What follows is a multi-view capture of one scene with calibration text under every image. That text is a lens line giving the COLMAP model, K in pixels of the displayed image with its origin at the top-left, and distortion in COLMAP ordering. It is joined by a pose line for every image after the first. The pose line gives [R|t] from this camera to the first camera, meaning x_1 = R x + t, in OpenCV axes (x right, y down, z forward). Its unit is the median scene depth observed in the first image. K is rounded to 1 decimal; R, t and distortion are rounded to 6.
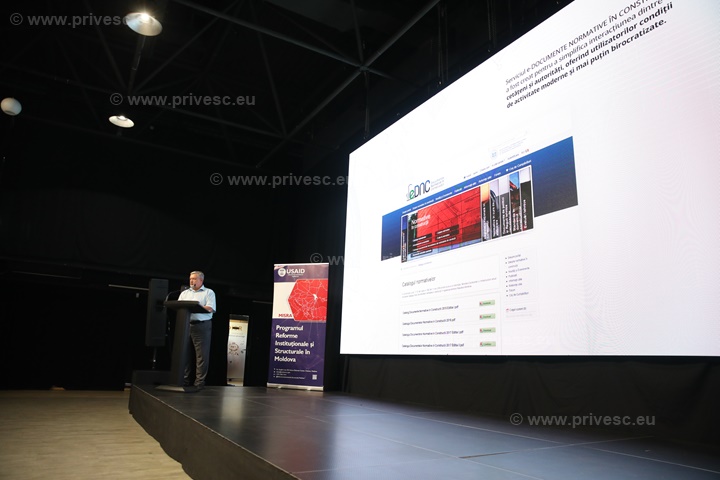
lens RADIAL K [[492.4, 0, 357.7], [0, 492.4, 243.1], [0, 0, 1]] dist [-0.094432, 0.055794]
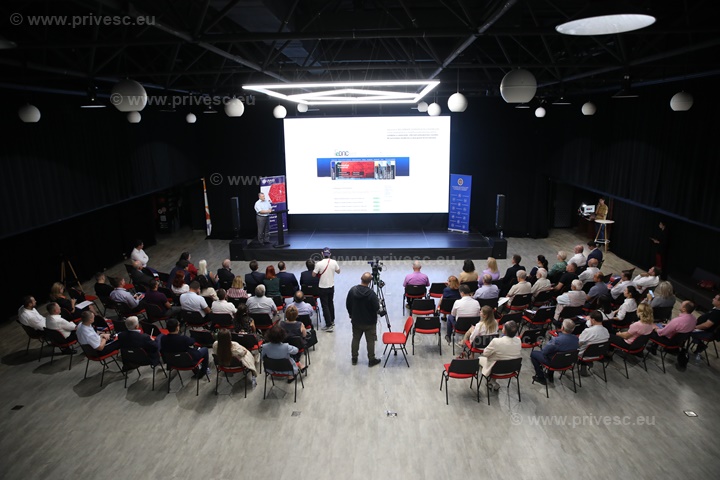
lens RADIAL K [[492.4, 0, 359.7], [0, 492.4, 240.8], [0, 0, 1]] dist [-0.094432, 0.055794]
pose [[0.541472, -0.235828, 0.806966, -2.367271], [-0.157661, 0.914339, 0.372997, -0.778045], [-0.825803, -0.329194, 0.457908, -0.512250]]
